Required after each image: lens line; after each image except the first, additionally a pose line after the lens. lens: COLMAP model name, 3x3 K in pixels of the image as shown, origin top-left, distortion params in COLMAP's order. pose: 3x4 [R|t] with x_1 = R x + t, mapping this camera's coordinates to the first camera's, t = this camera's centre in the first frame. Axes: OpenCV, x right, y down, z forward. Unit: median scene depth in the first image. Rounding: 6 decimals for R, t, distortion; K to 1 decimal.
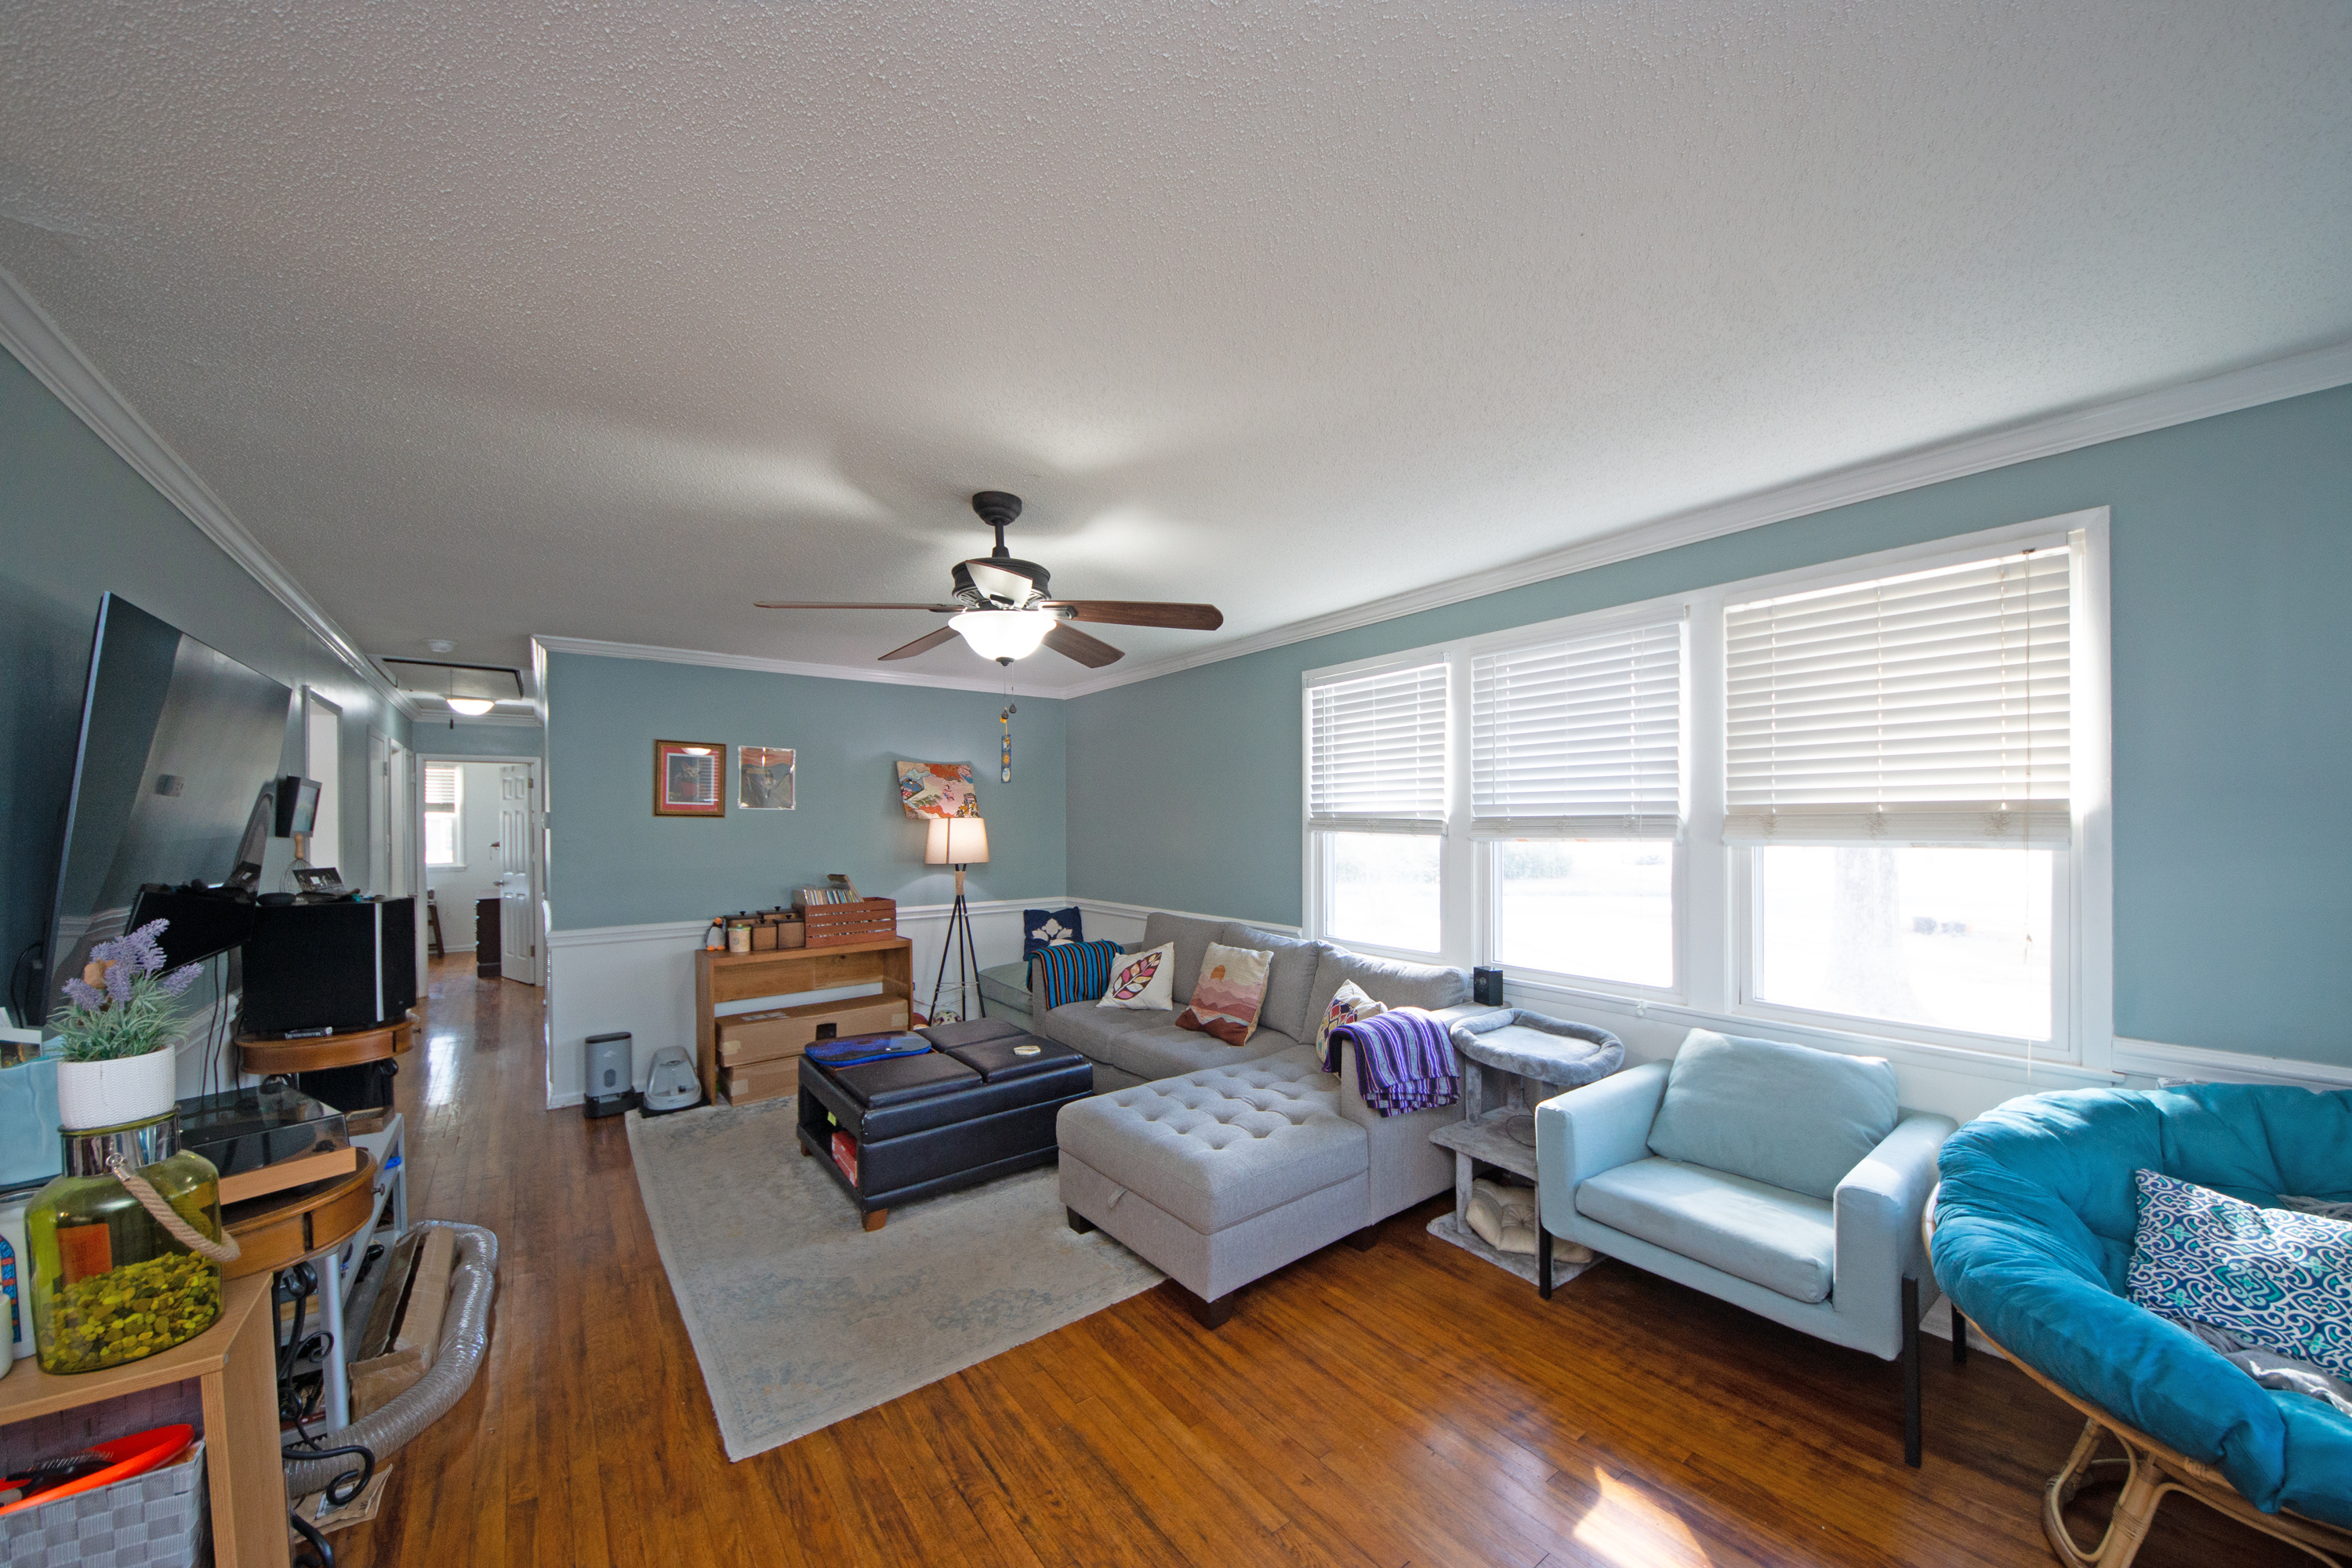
lens RADIAL K [[828.4, 0, 1170.0], [0, 828.4, 826.9], [0, 0, 1]] dist [0.000610, -0.010211]
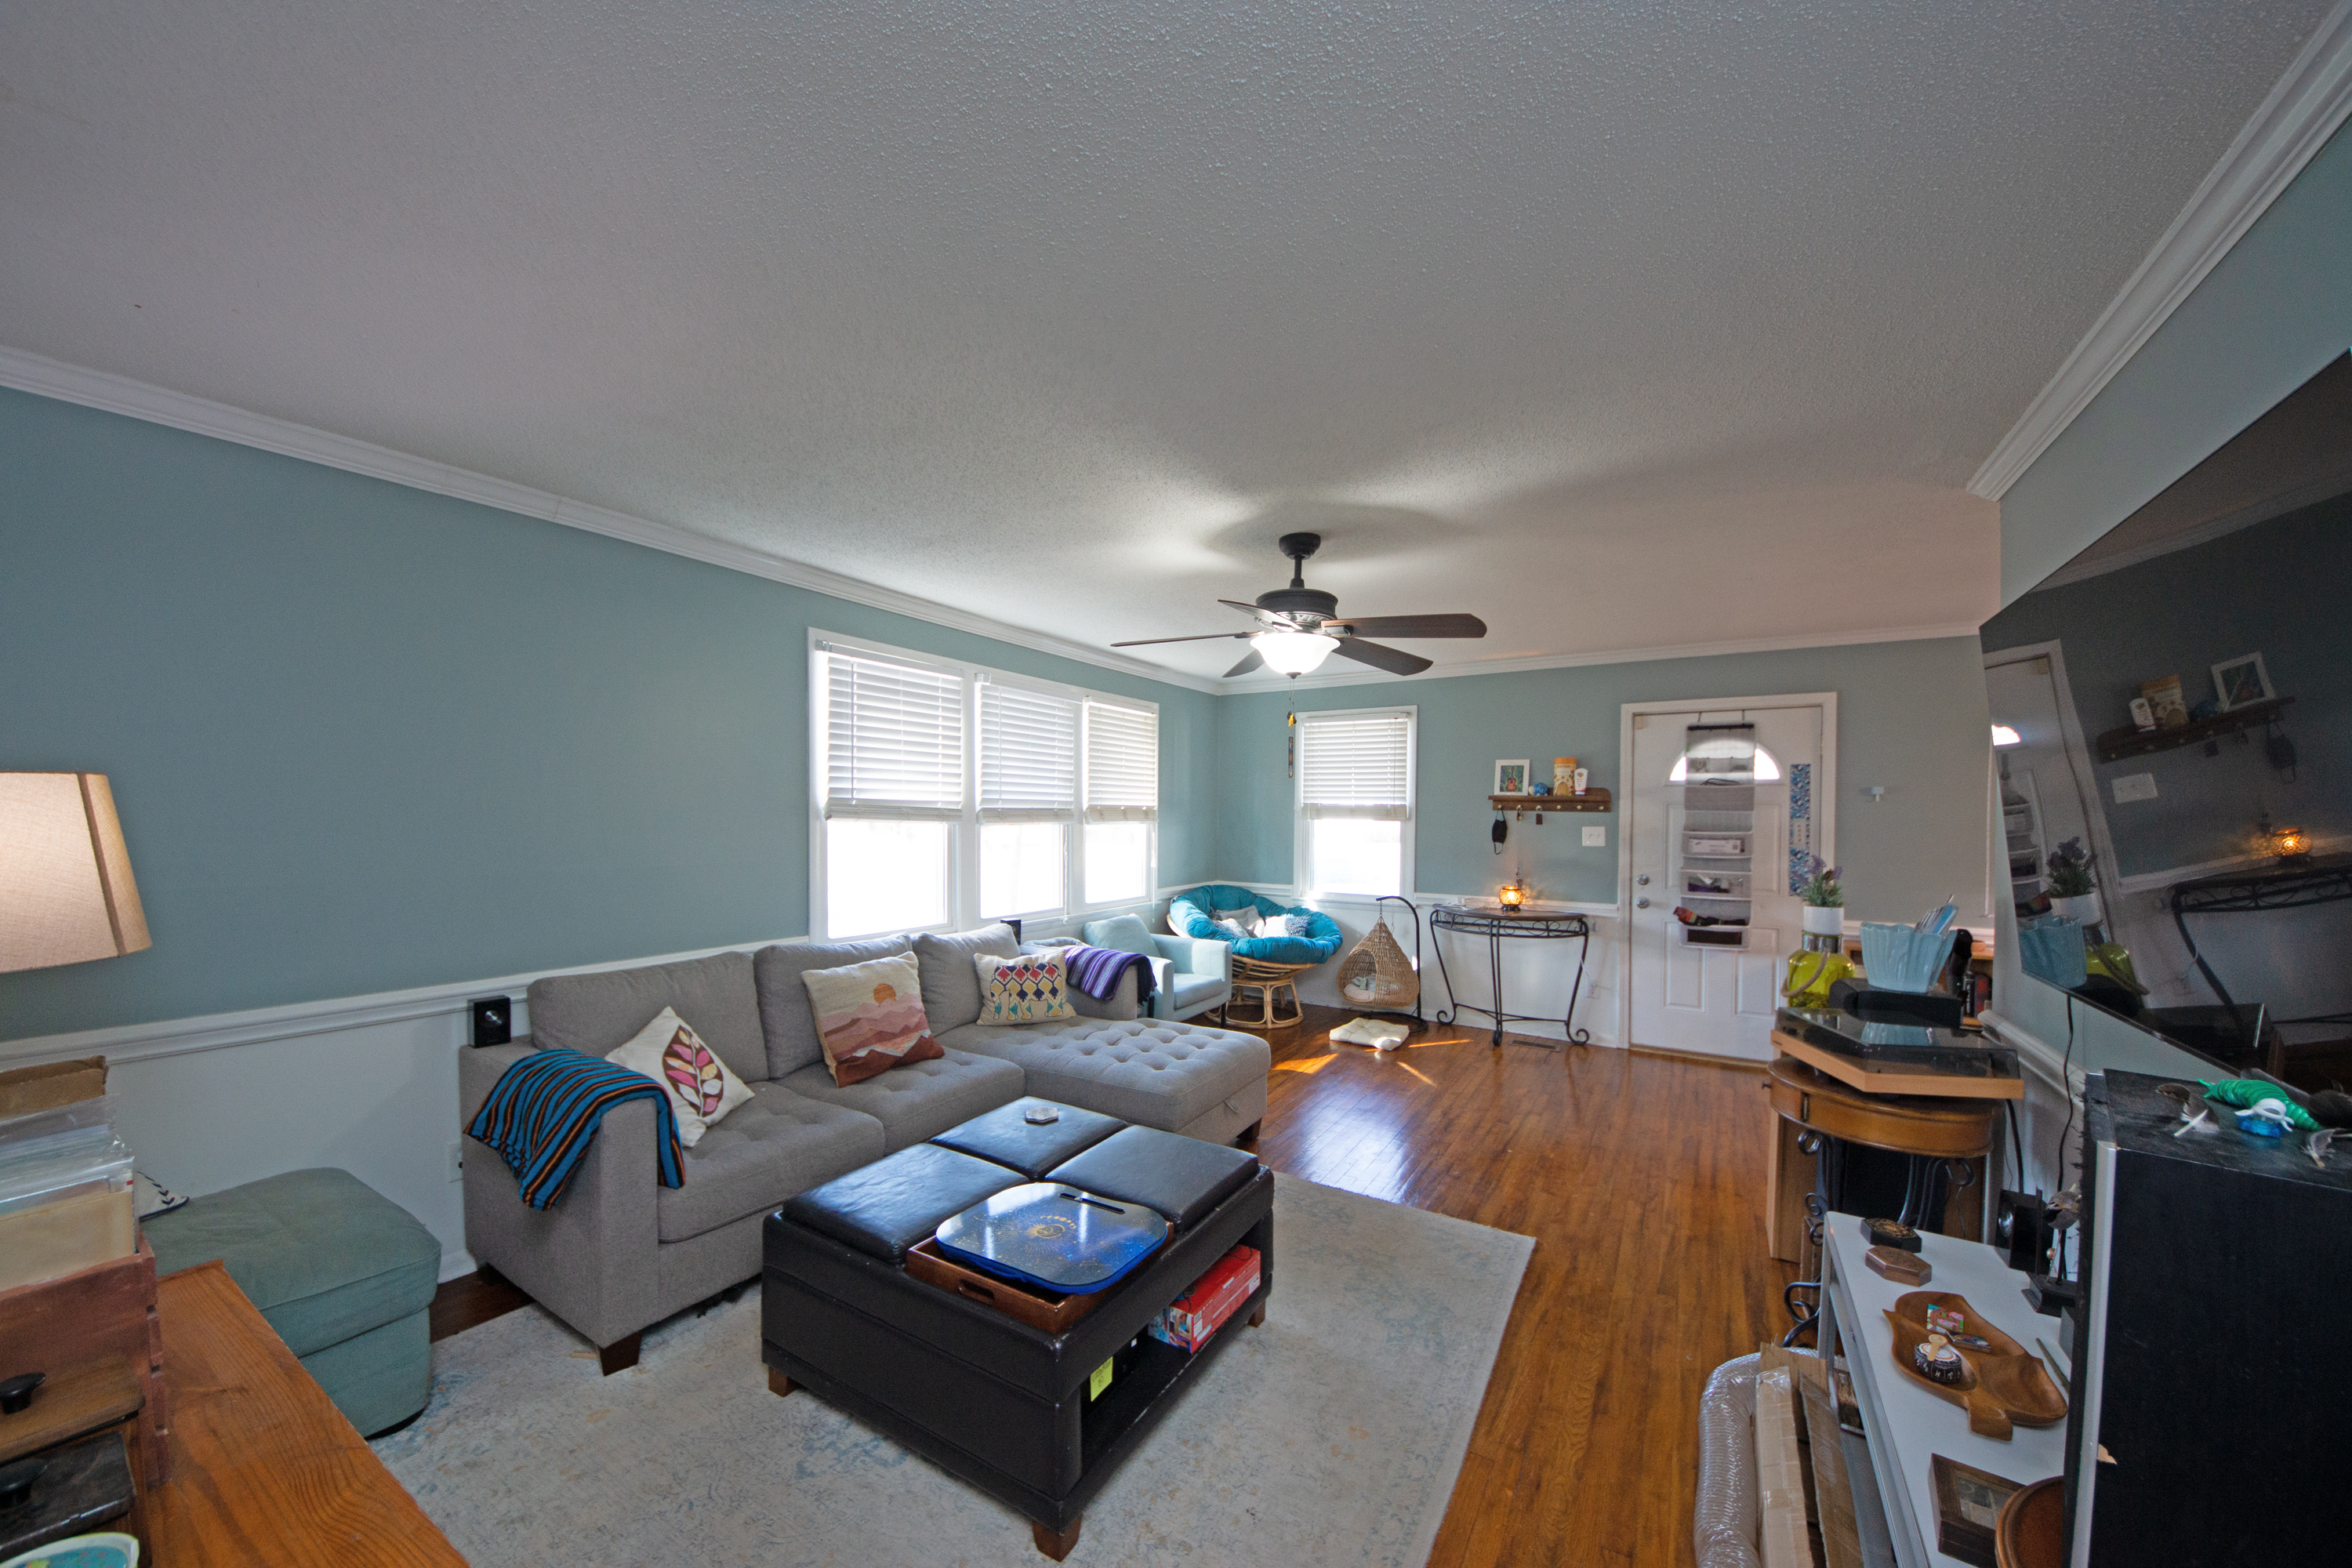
lens RADIAL K [[817.3, 0, 1208.4], [0, 817.3, 832.1], [0, 0, 1]] dist [0.000692, 0.000100]
pose [[-0.376512, -0.006992, 0.926385, -1.073681], [0.008892, 0.999898, 0.011161, 0.016606], [-0.926369, 0.012440, -0.376412, 1.345884]]
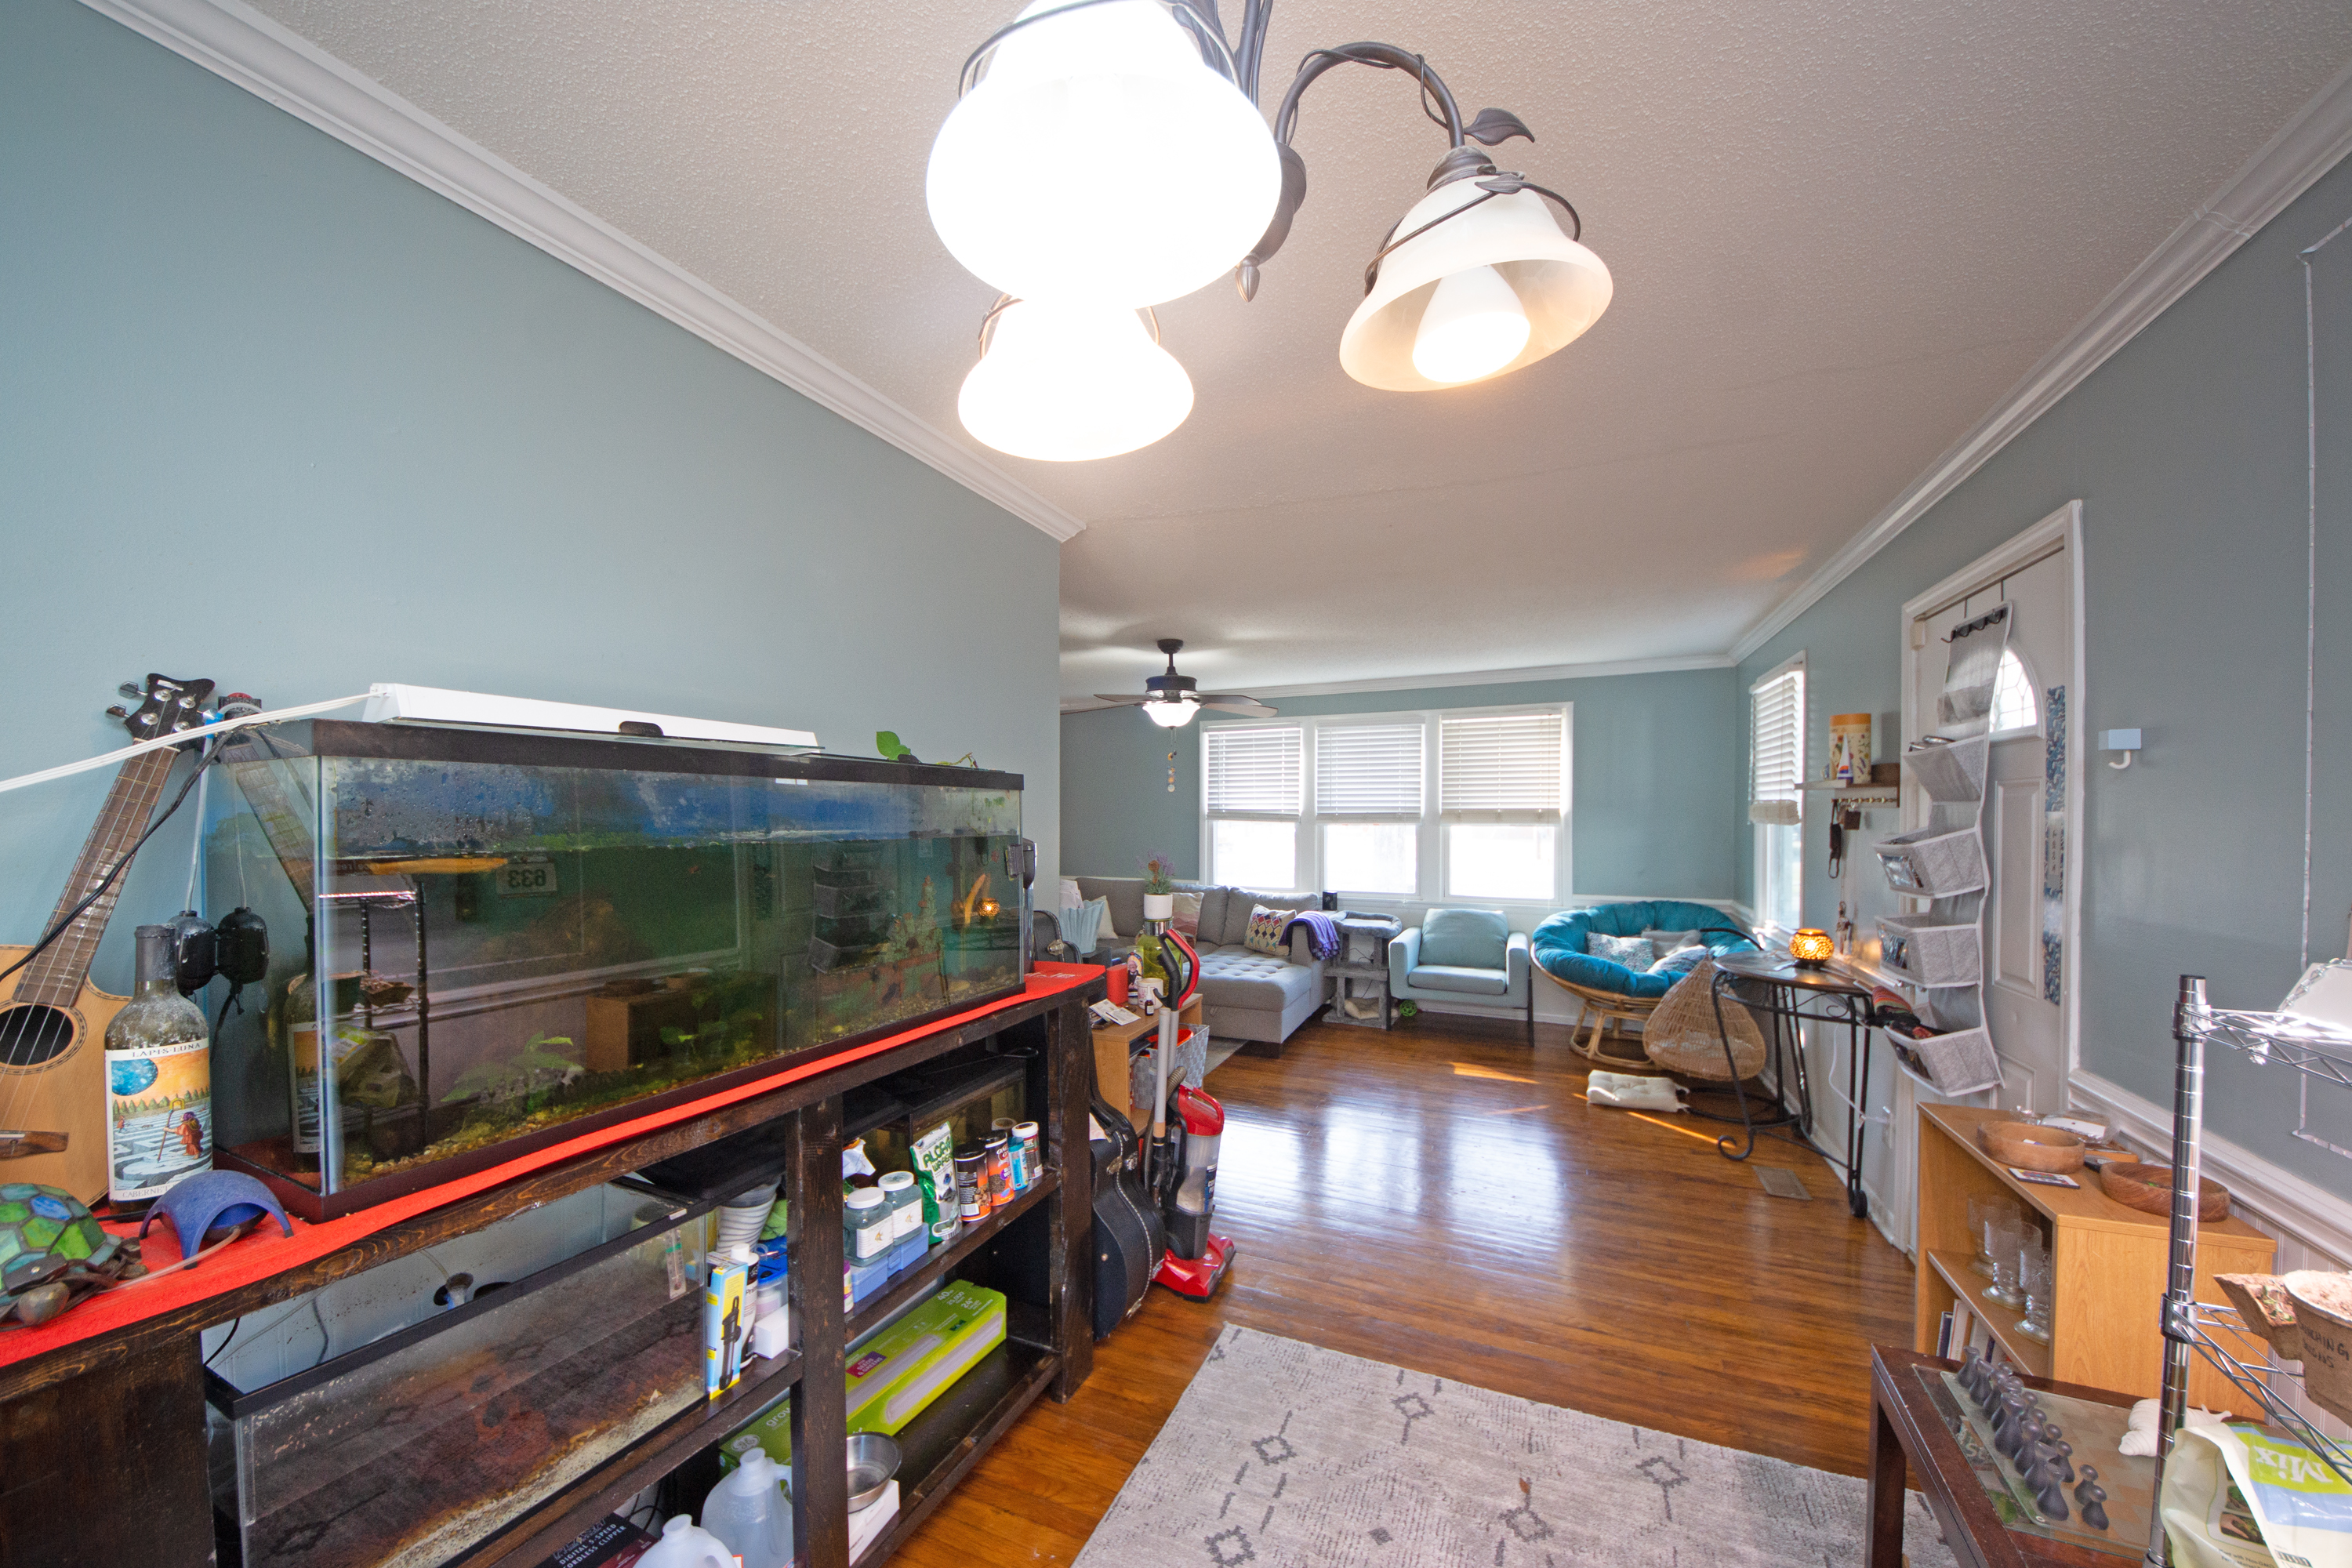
lens RADIAL K [[828.4, 0, 1170.0], [0, 828.4, 826.9], [0, 0, 1]] dist [0.000610, -0.010211]
pose [[0.878906, 0.004479, 0.476975, -0.947681], [-0.005004, 0.999987, -0.000169, 0.025912], [-0.476970, -0.002238, 0.878917, -0.561631]]
